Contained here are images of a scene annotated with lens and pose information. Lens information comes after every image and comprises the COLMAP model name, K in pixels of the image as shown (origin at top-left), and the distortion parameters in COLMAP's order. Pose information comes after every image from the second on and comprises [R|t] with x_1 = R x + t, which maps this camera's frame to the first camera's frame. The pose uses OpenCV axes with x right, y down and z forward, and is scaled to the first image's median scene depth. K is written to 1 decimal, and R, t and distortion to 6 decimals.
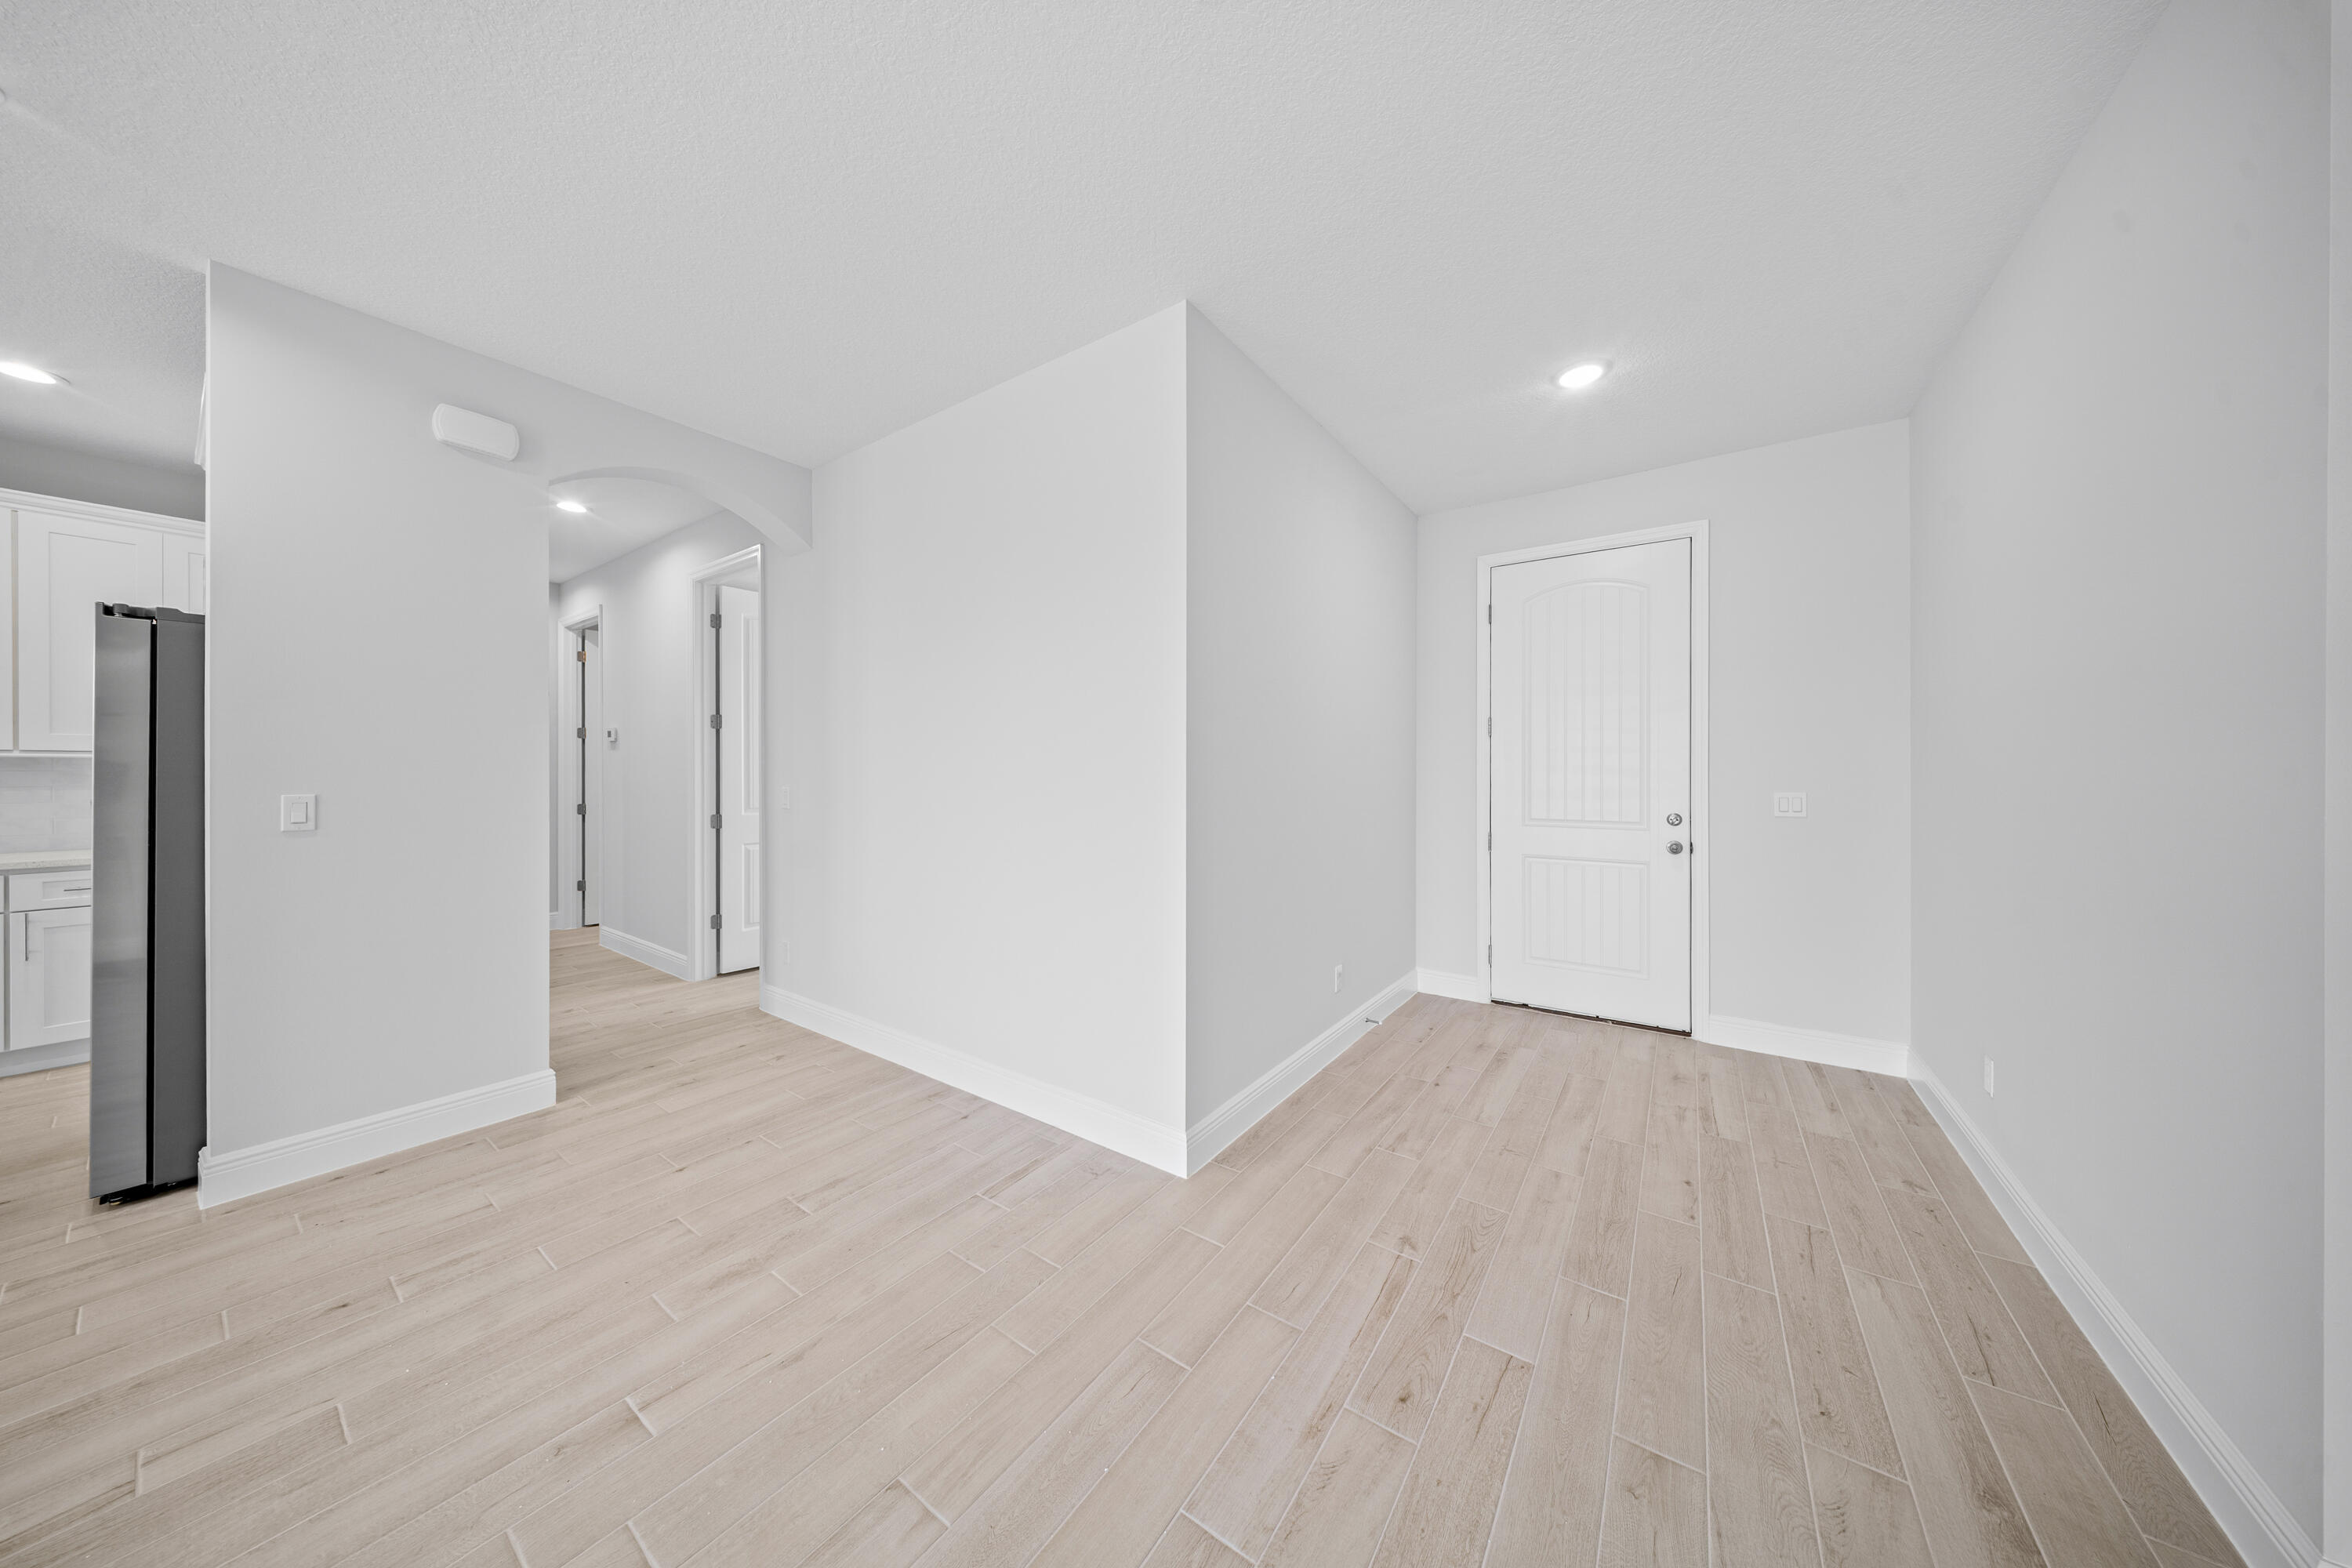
lens RADIAL K [[717.3, 0, 1160.8], [0, 717.3, 773.2], [0, 0, 1]] dist [-0.008172, 0.000007]
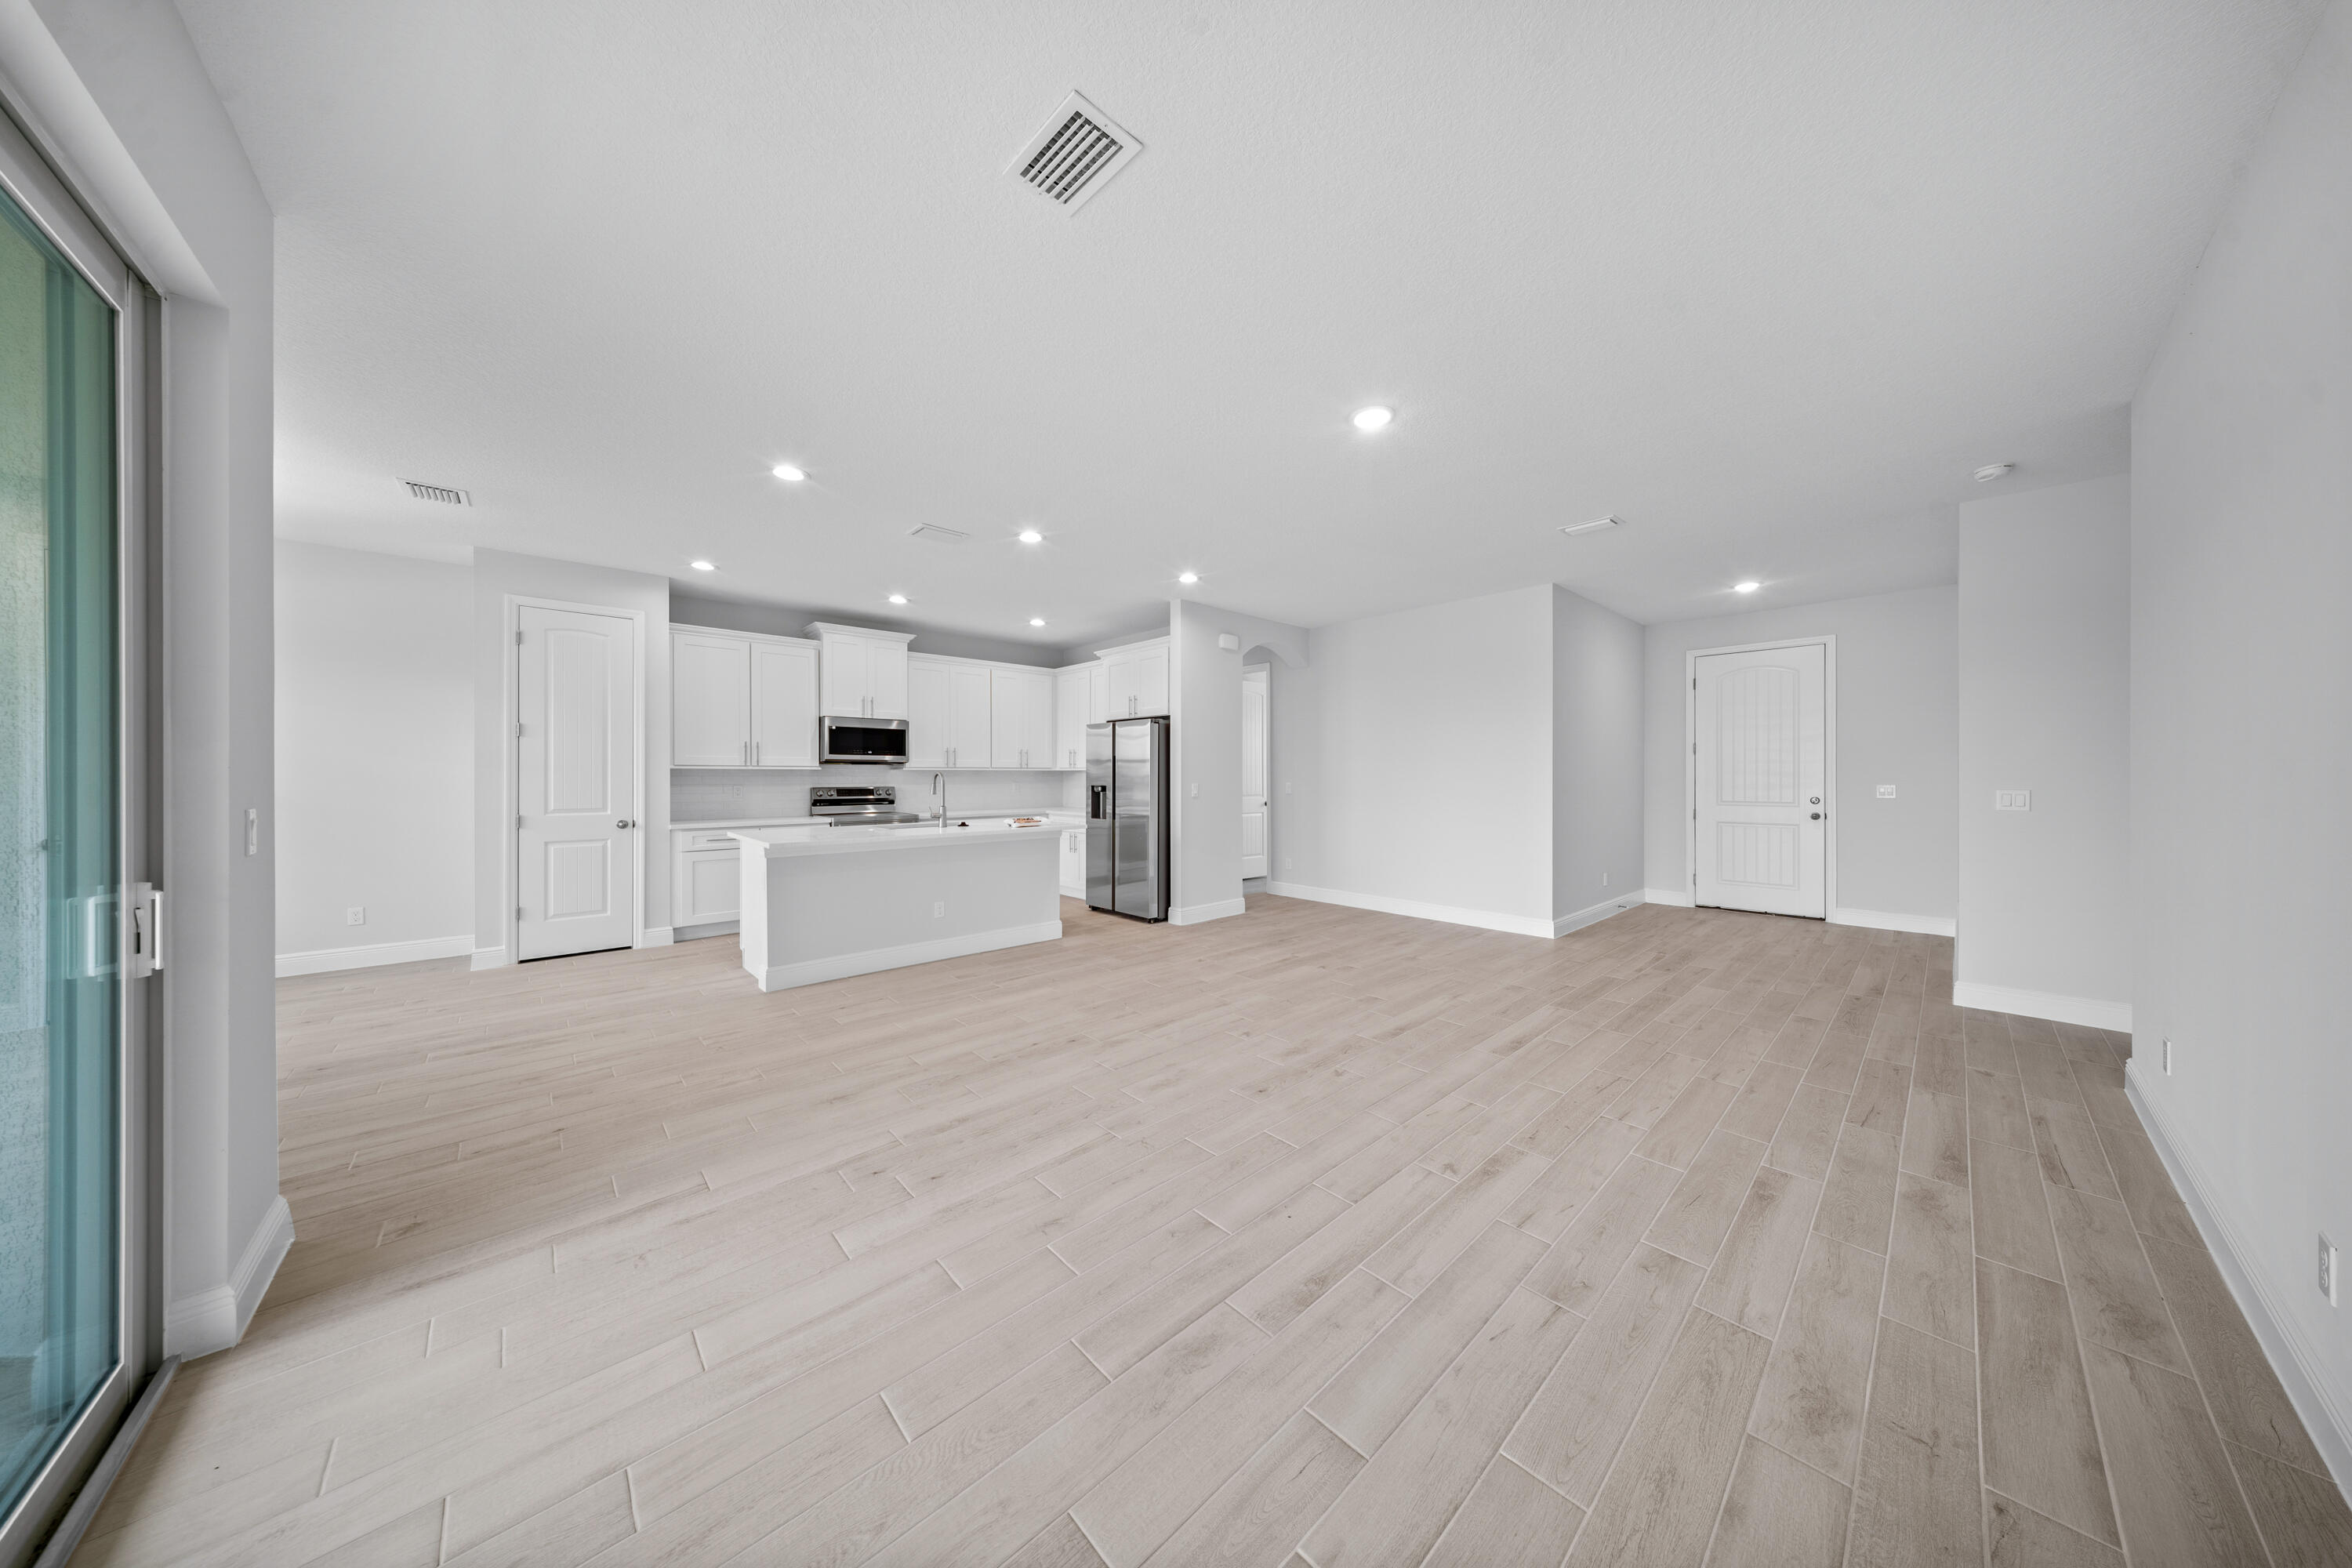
lens RADIAL K [[695.5, 0, 1161.0], [0, 695.5, 780.4], [0, 0, 1]] dist [0.008077, -0.000042]
pose [[0.976860, -0.002714, -0.213864, -0.624945], [0.003355, 0.999991, 0.002634, 0.005487], [0.213855, -0.003290, 0.976860, -1.317589]]
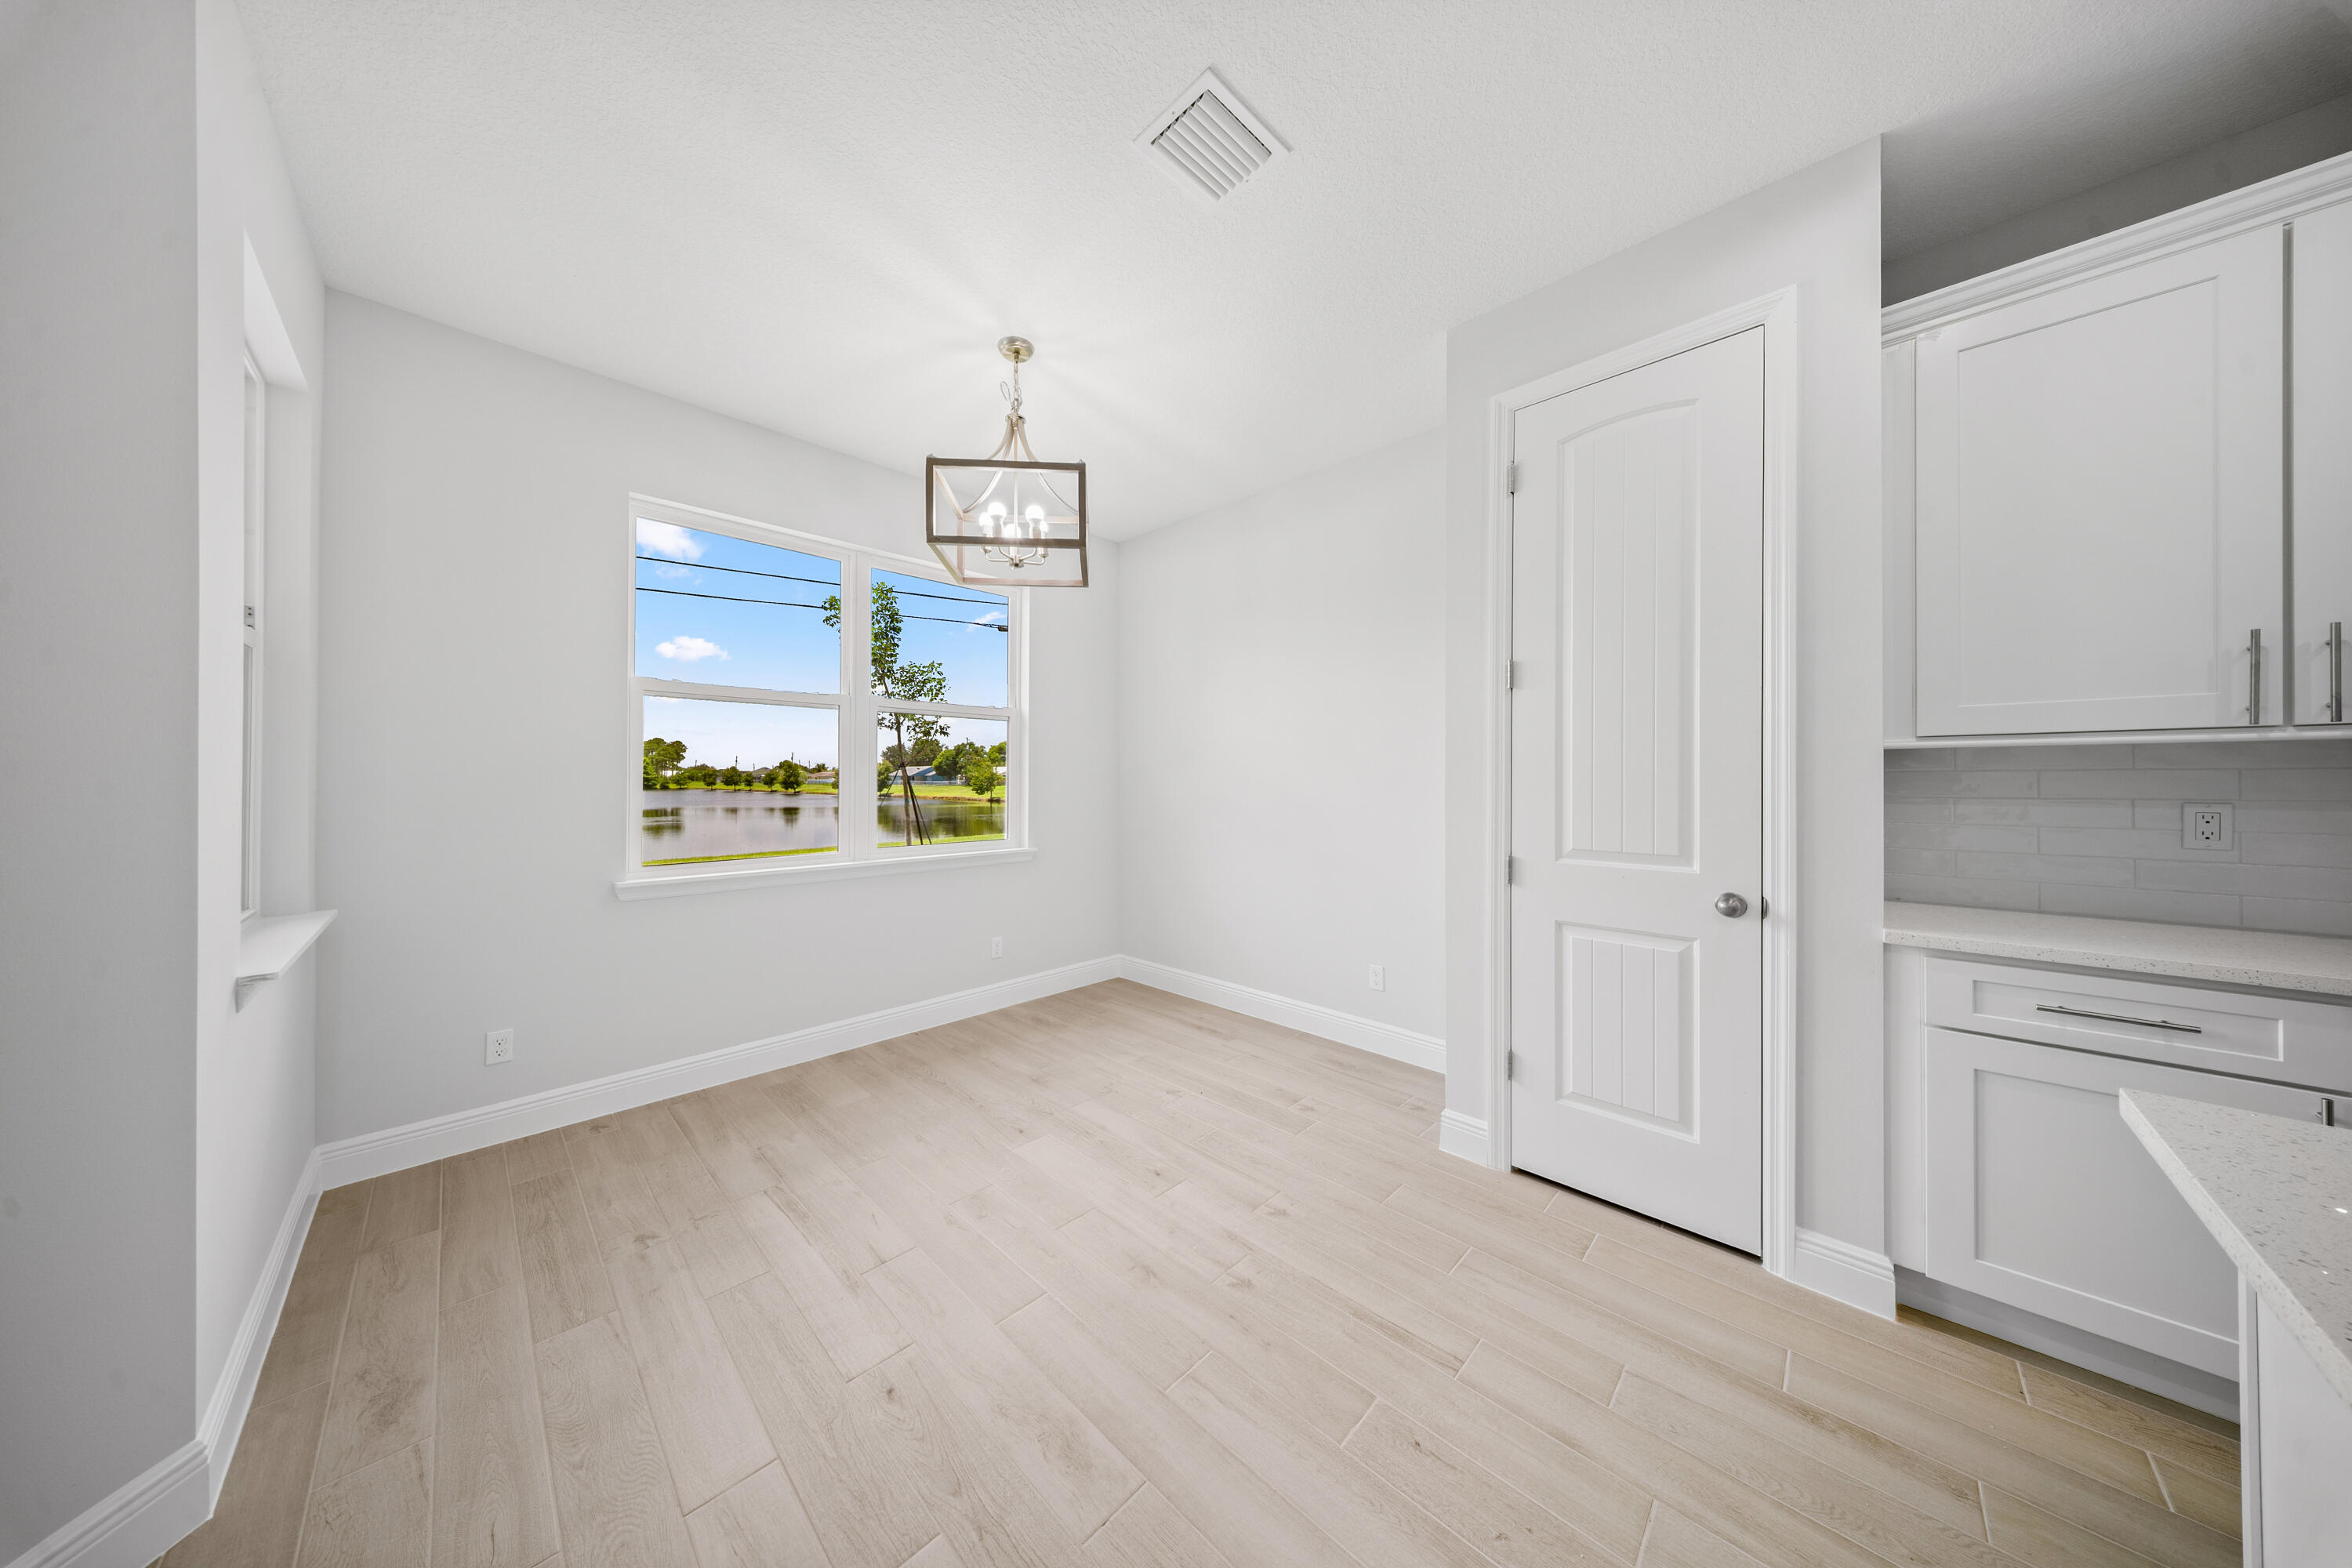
lens RADIAL K [[699.0, 0, 1174.8], [0, 699.0, 769.8], [0, 0, 1]] dist [-0.009673, -0.000032]
pose [[-0.147507, -0.015767, -0.988935, -1.642531], [-0.000740, 0.999874, -0.015831, 0.003797], [0.989061, -0.001604, -0.147500, -0.278731]]
